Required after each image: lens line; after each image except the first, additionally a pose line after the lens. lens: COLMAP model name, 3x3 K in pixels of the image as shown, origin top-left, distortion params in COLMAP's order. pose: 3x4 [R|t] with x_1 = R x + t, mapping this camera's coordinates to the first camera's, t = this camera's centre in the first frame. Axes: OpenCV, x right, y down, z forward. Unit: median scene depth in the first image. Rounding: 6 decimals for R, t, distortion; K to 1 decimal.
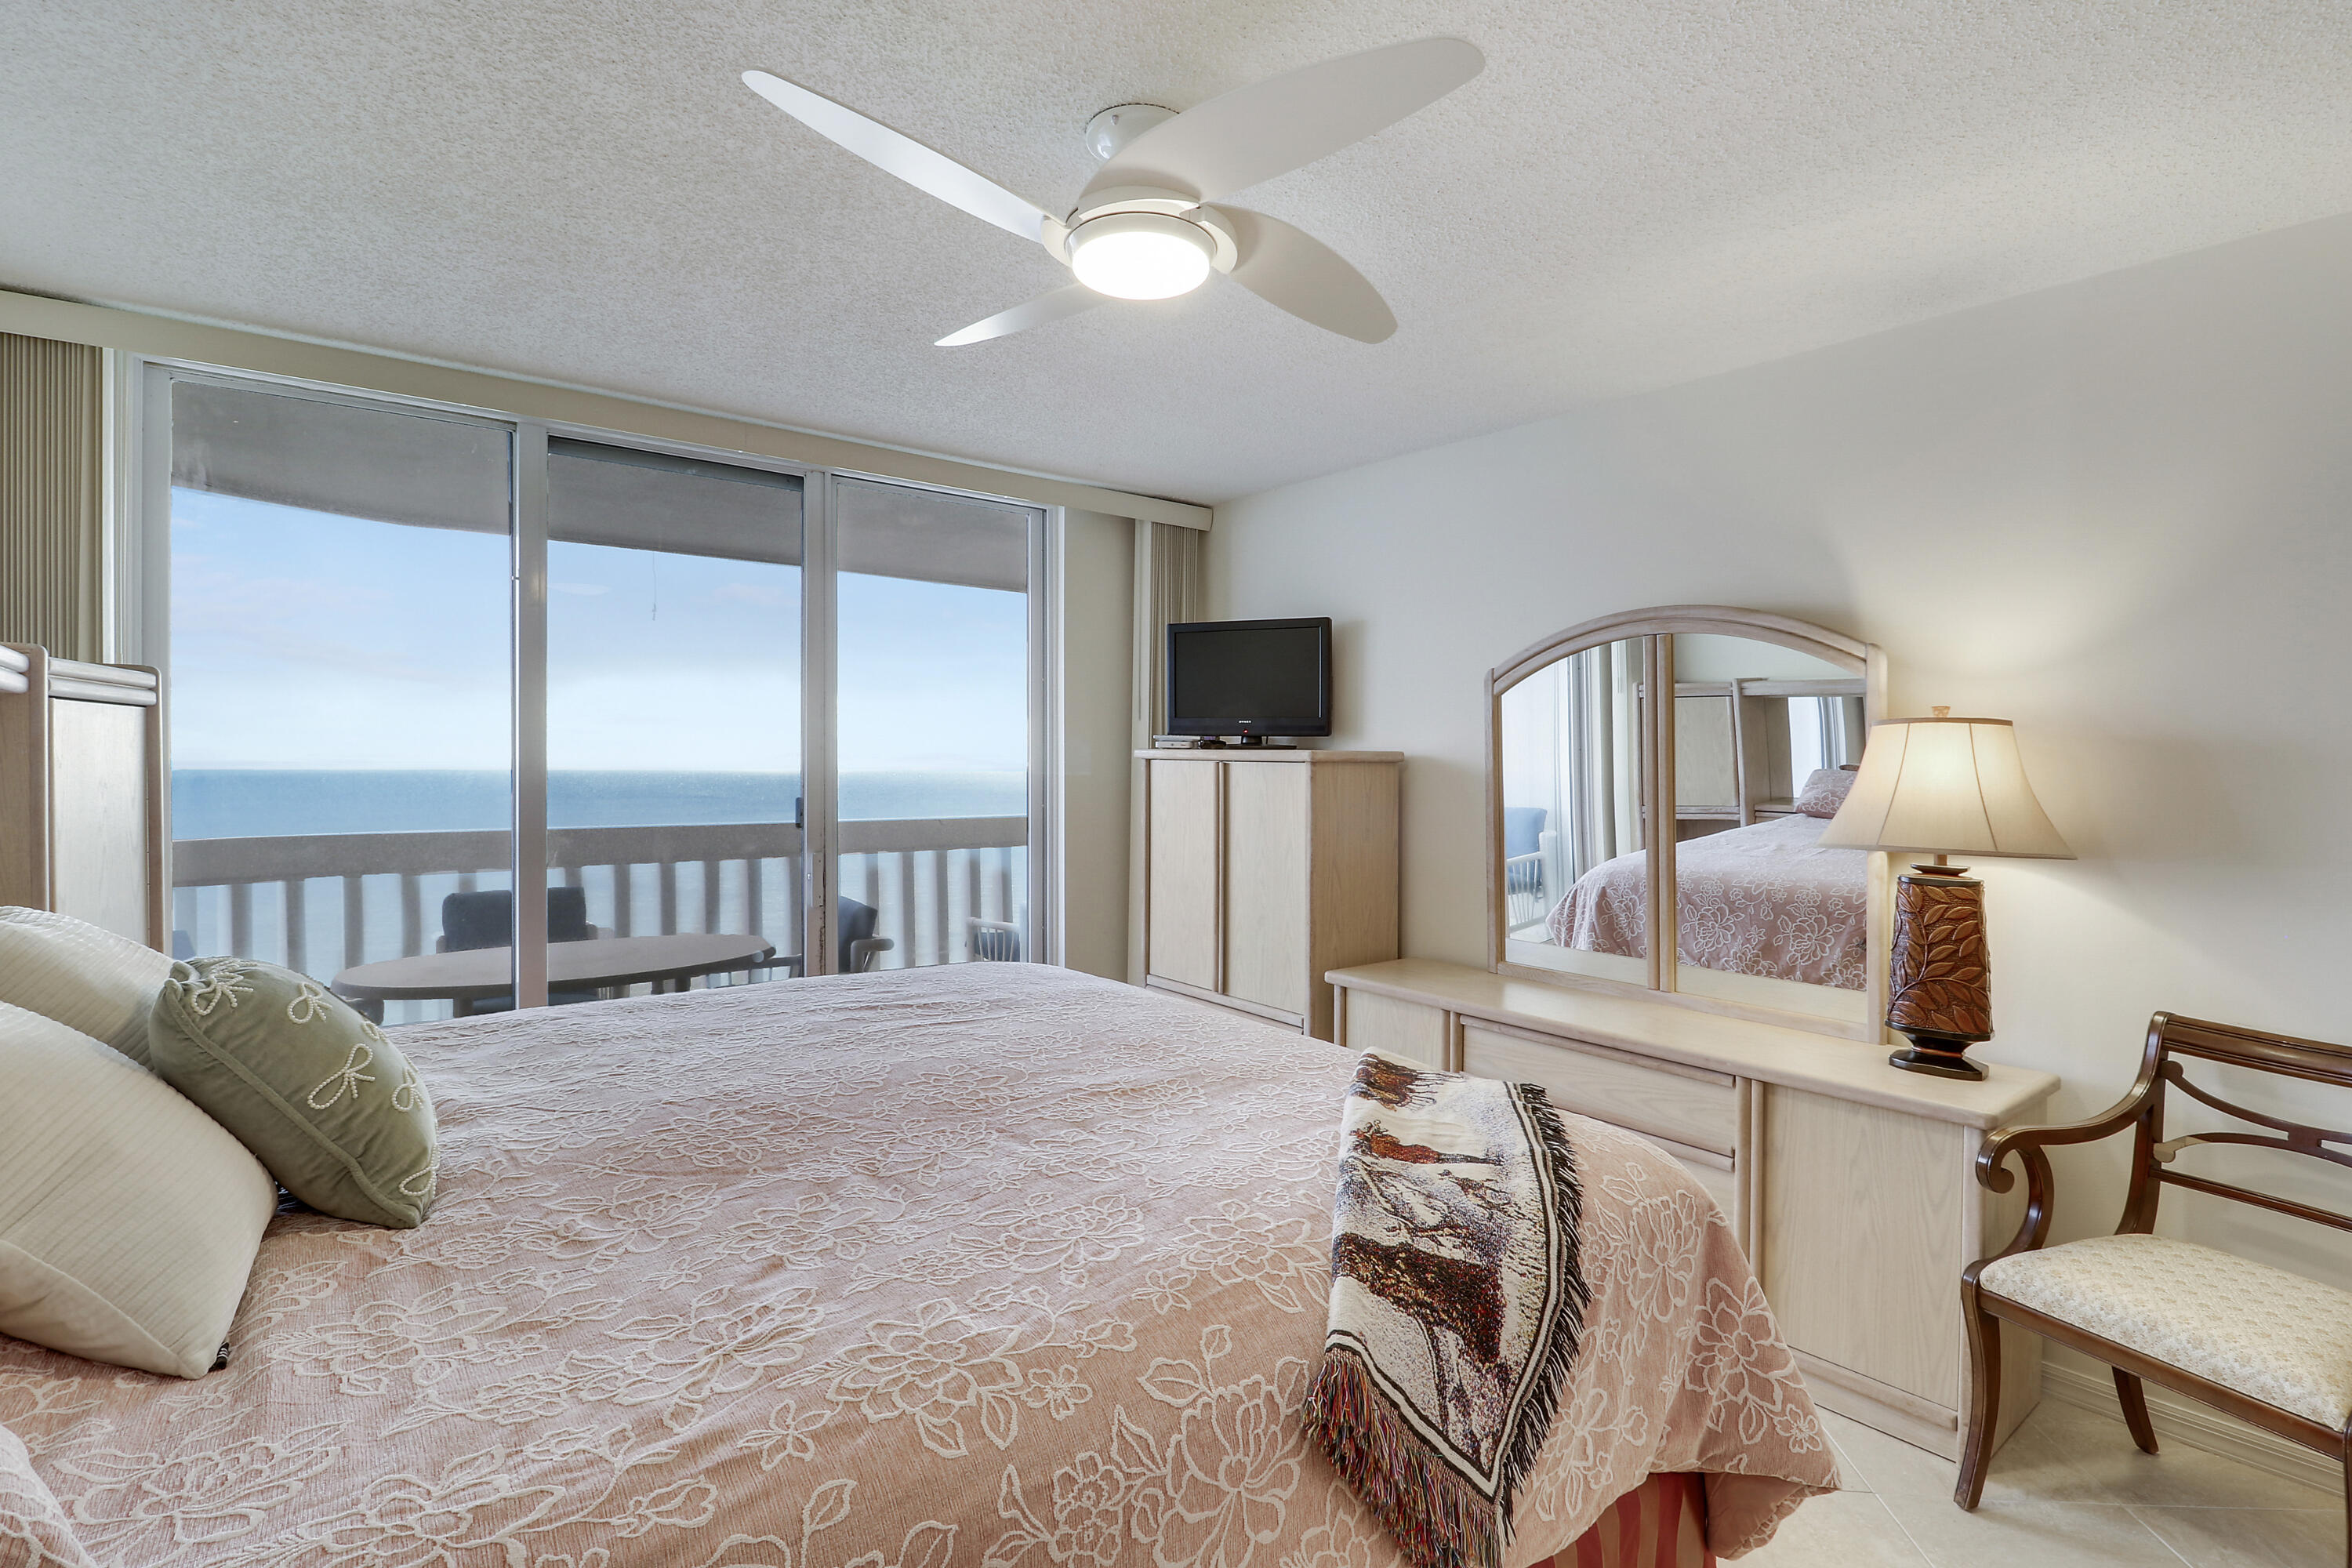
lens RADIAL K [[1088.5, 0, 1156.0], [0, 1088.5, 763.4], [0, 0, 1]] dist [-0.000158, -0.008665]
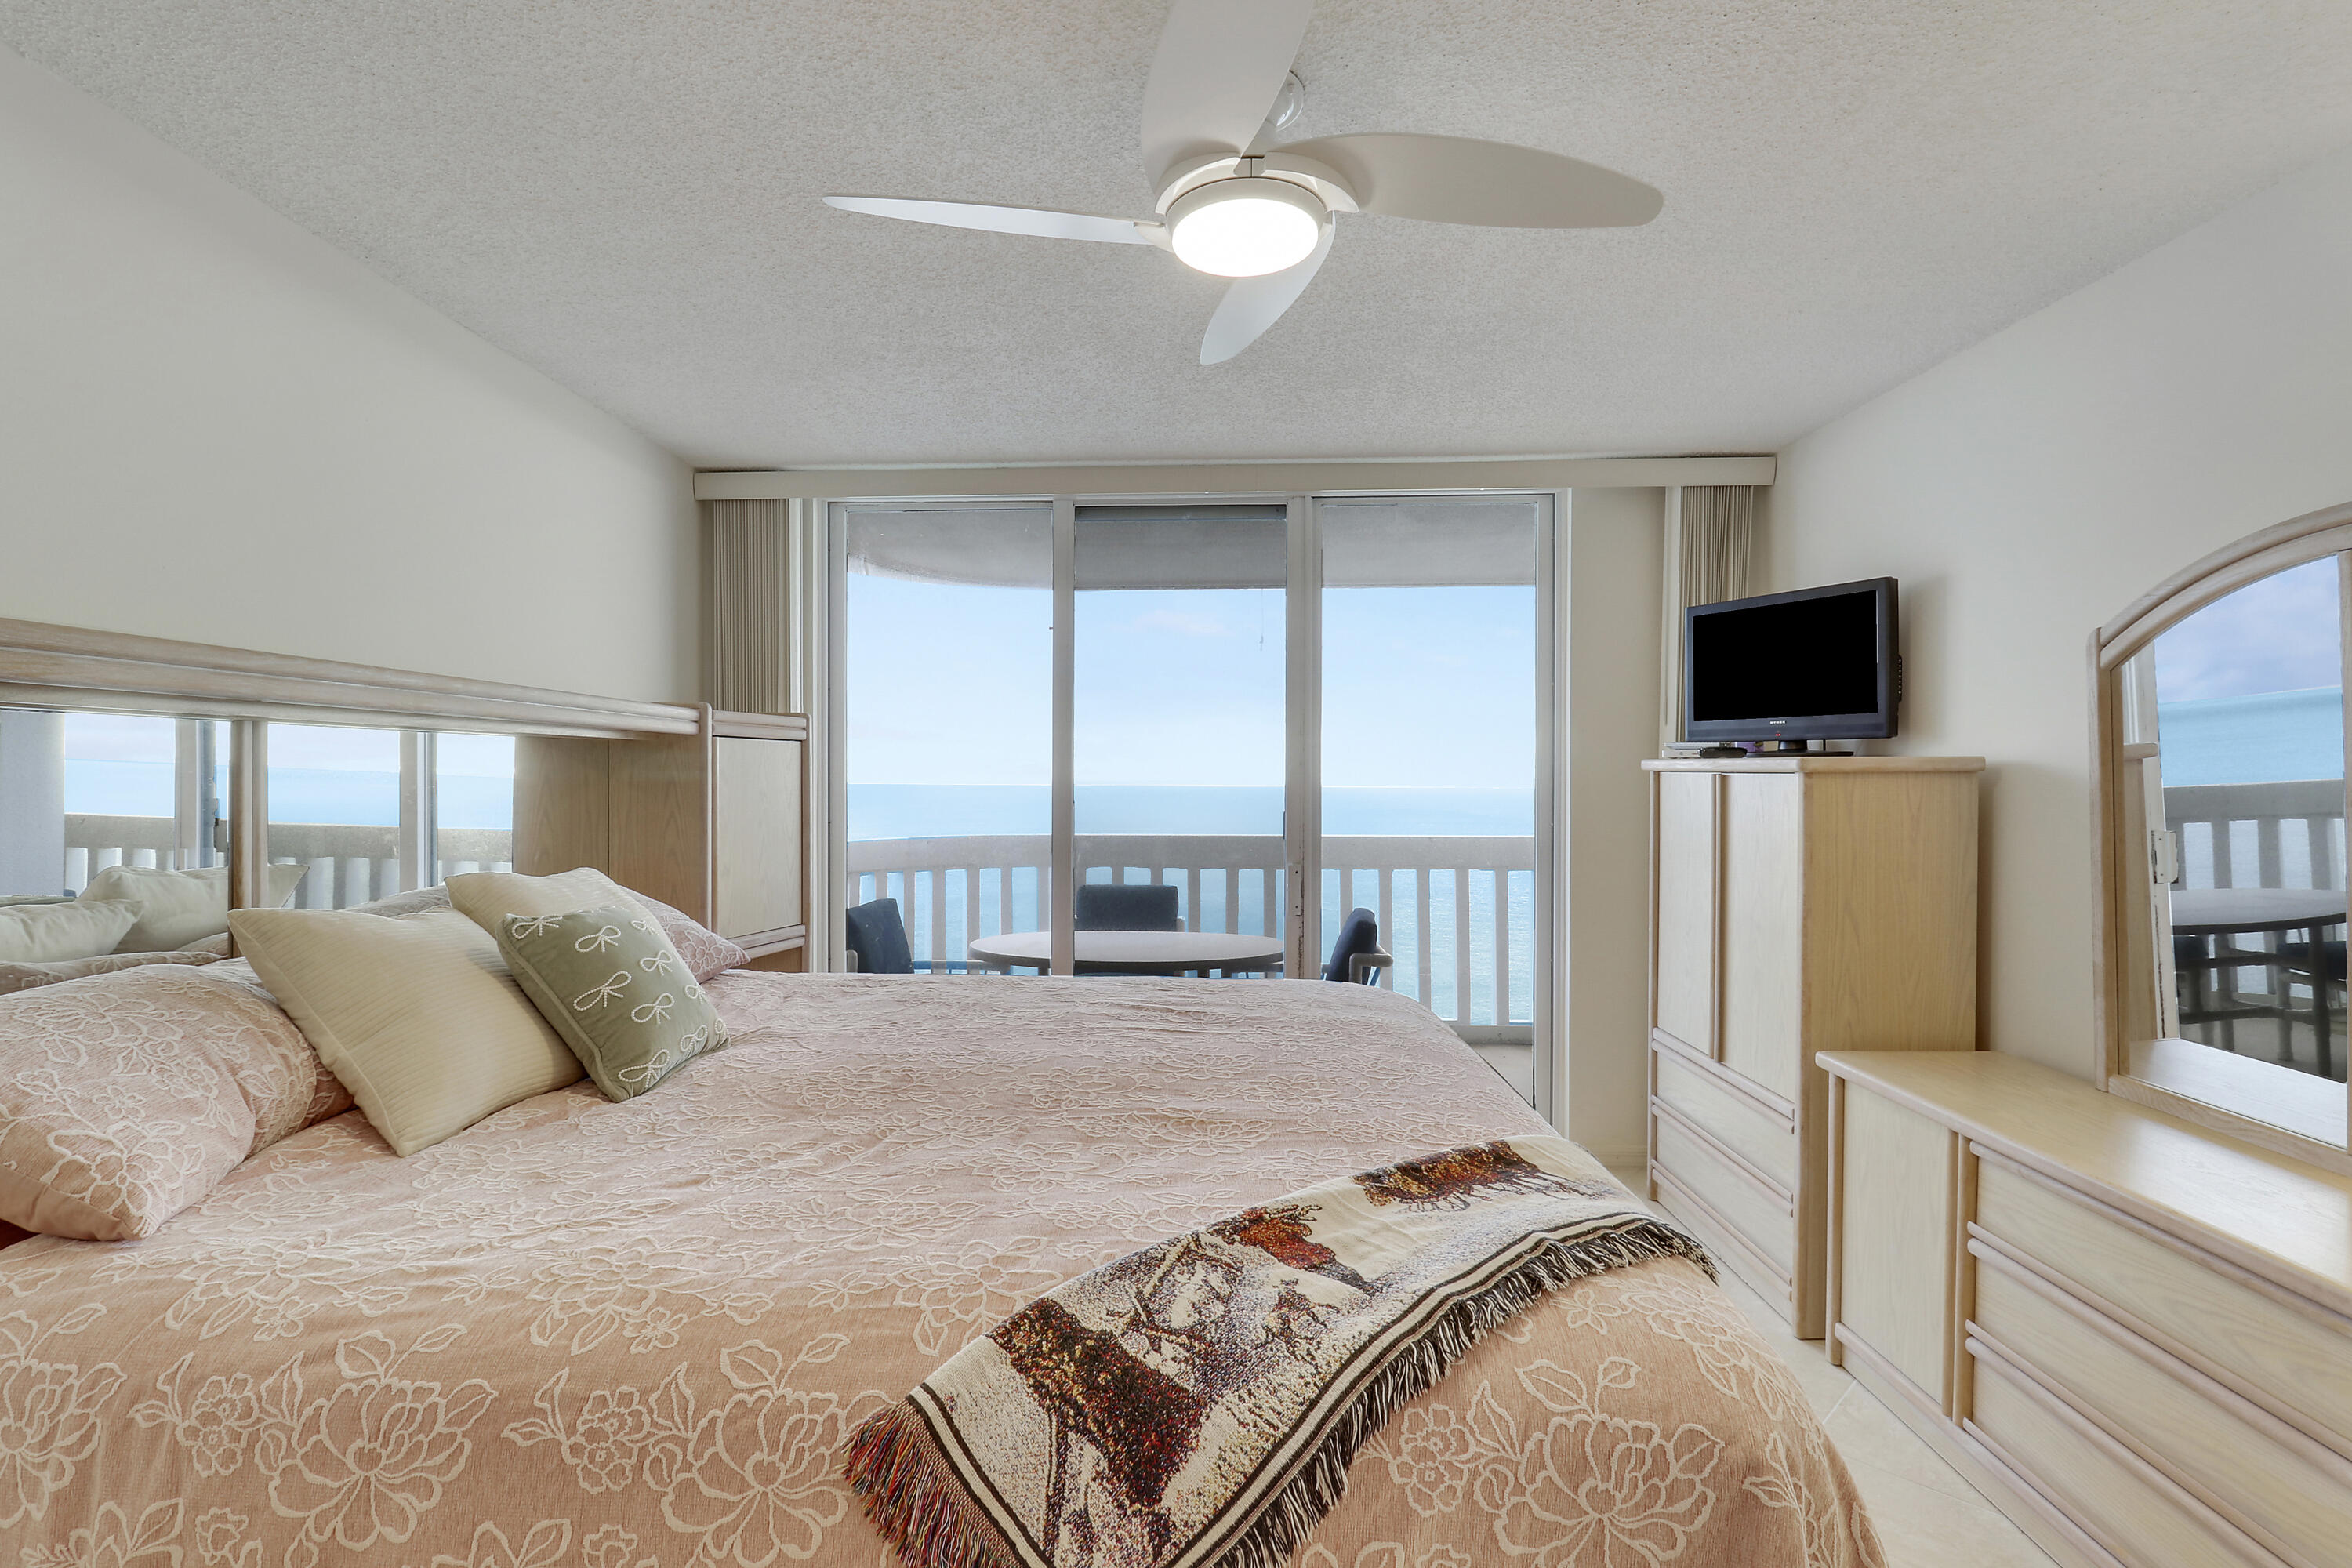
lens RADIAL K [[1088.5, 0, 1156.4], [0, 1088.5, 782.0], [0, 0, 1]] dist [-0.000158, -0.008665]
pose [[0.767691, -0.002200, -0.640817, 0.672225], [0.003885, 0.999992, 0.001222, 0.005617], [0.640809, -0.003427, 0.767693, 0.306232]]
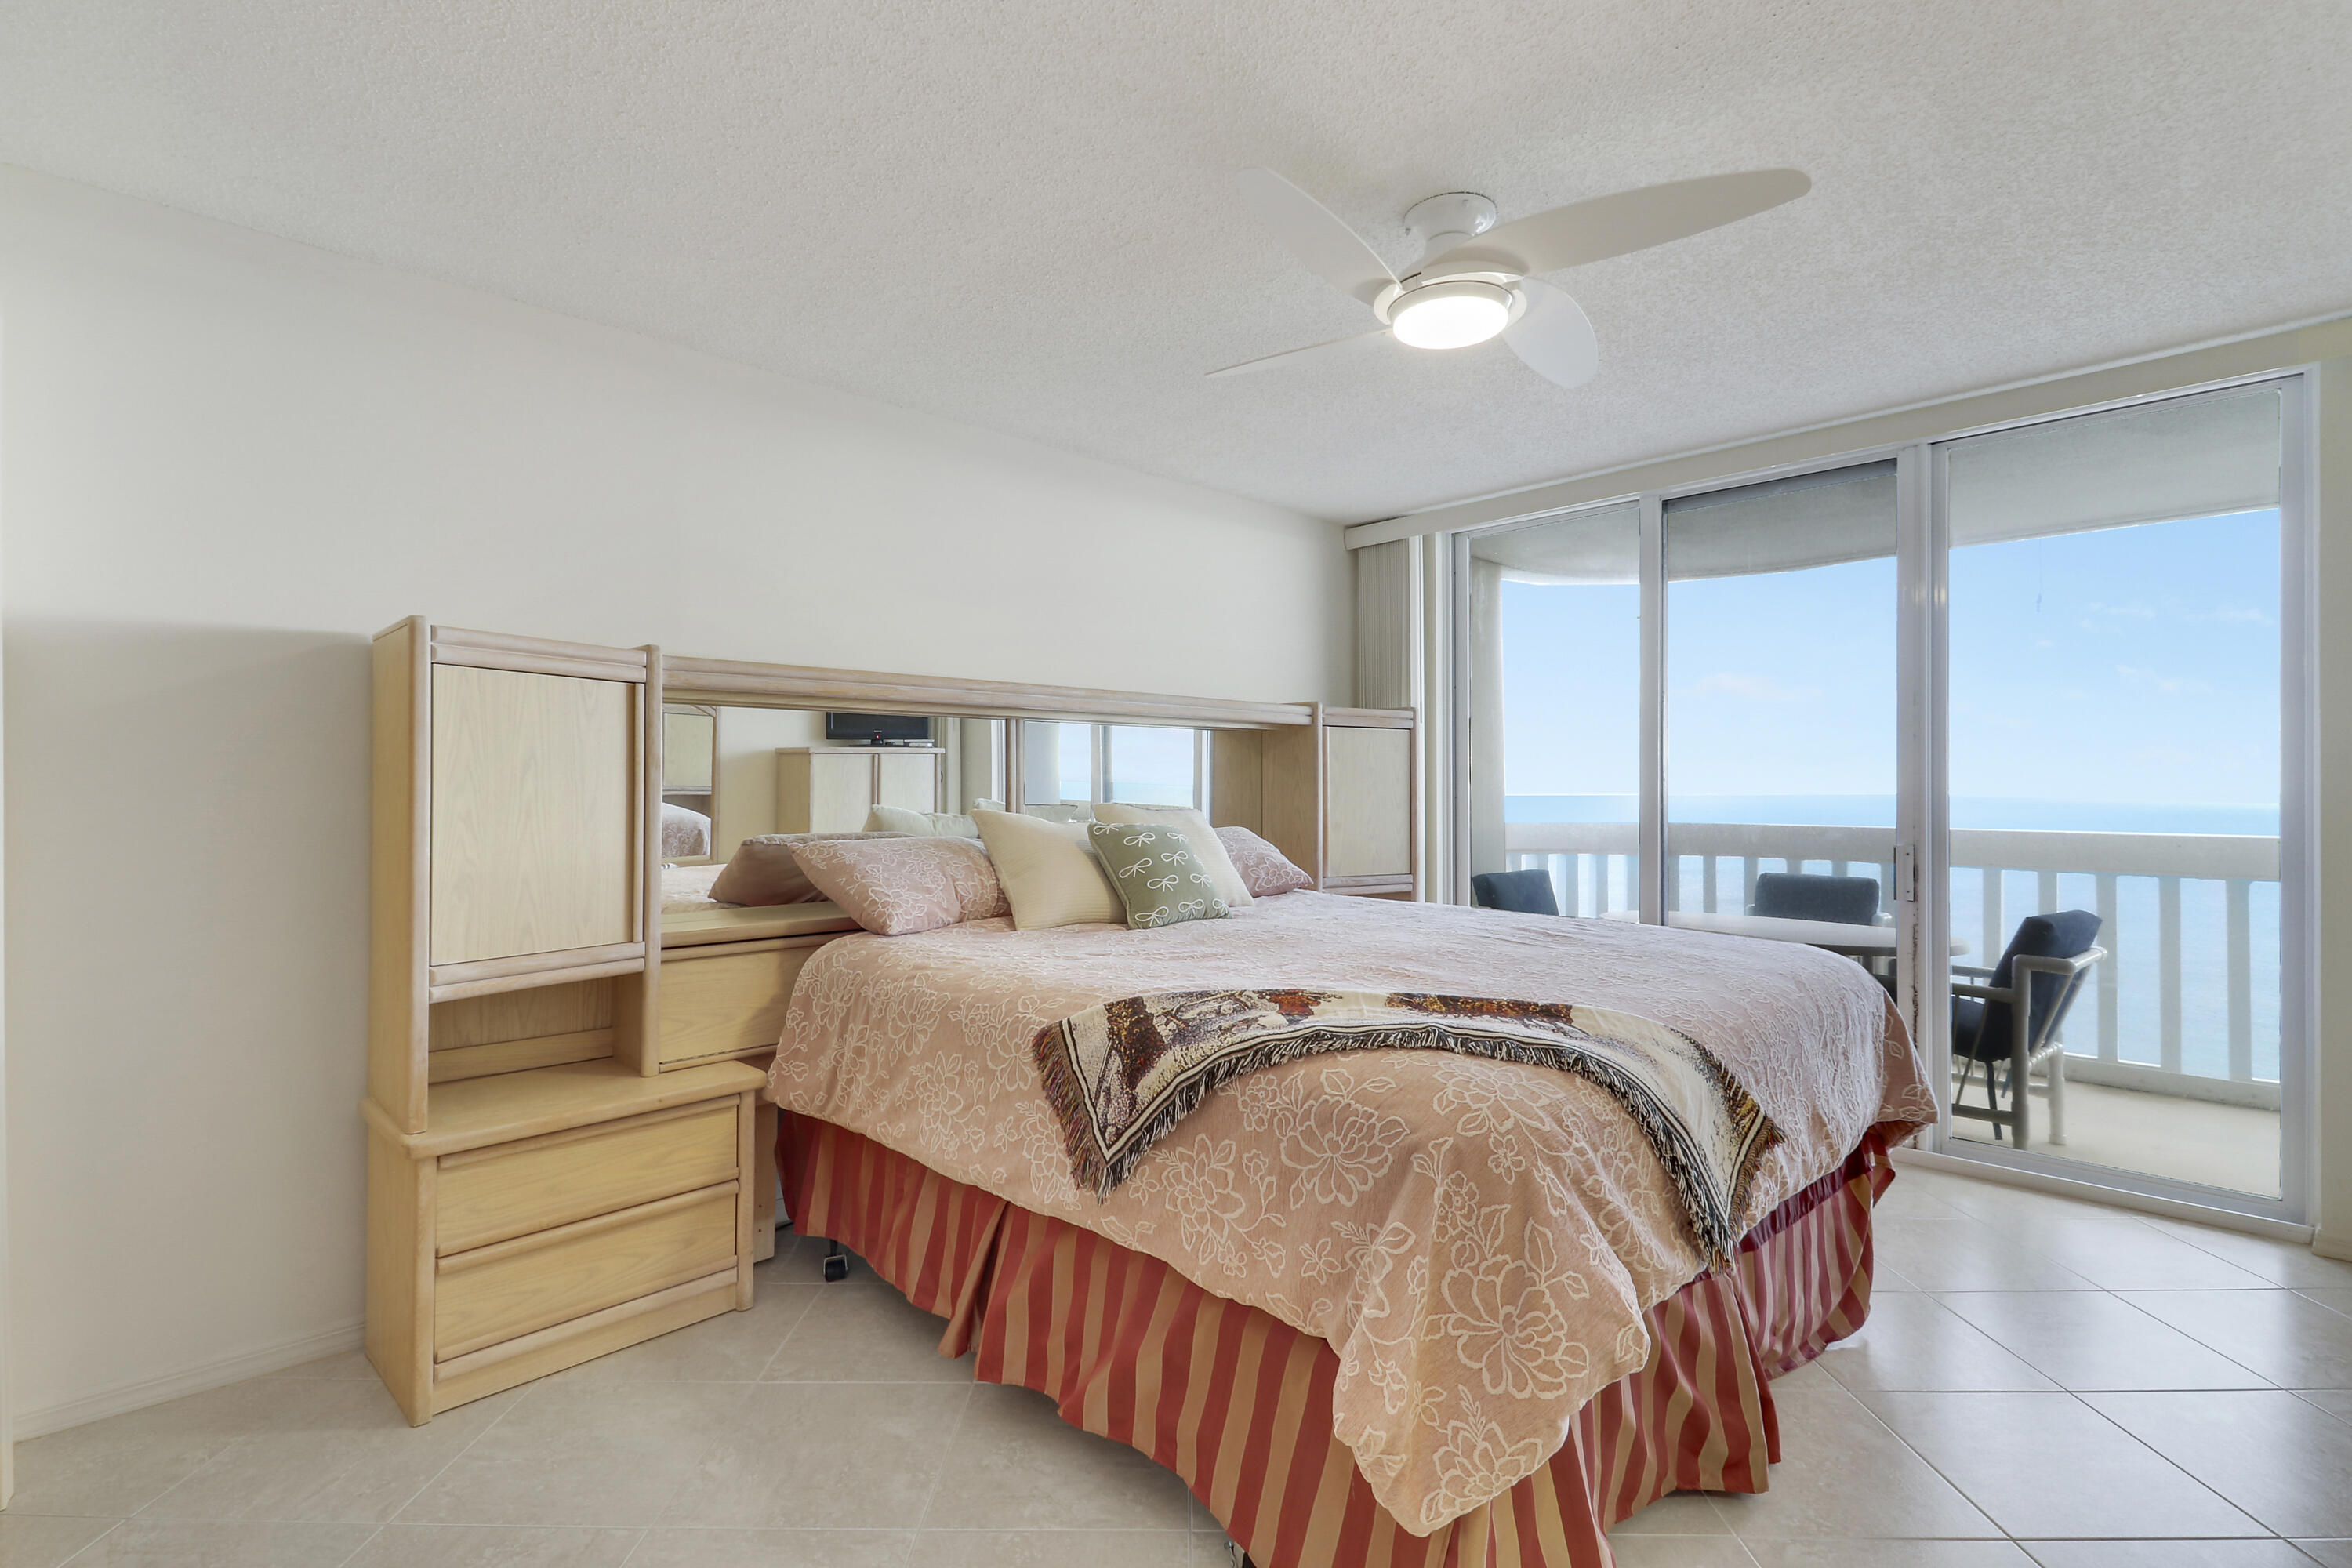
lens RADIAL K [[1088.5, 0, 1208.8], [0, 1088.5, 781.6], [0, 0, 1]] dist [-0.000158, -0.008665]
pose [[0.135088, -0.010911, -0.990774, 1.504180], [-0.001025, 0.999937, -0.011151, 0.100955], [0.990833, 0.002522, 0.135068, 0.721737]]
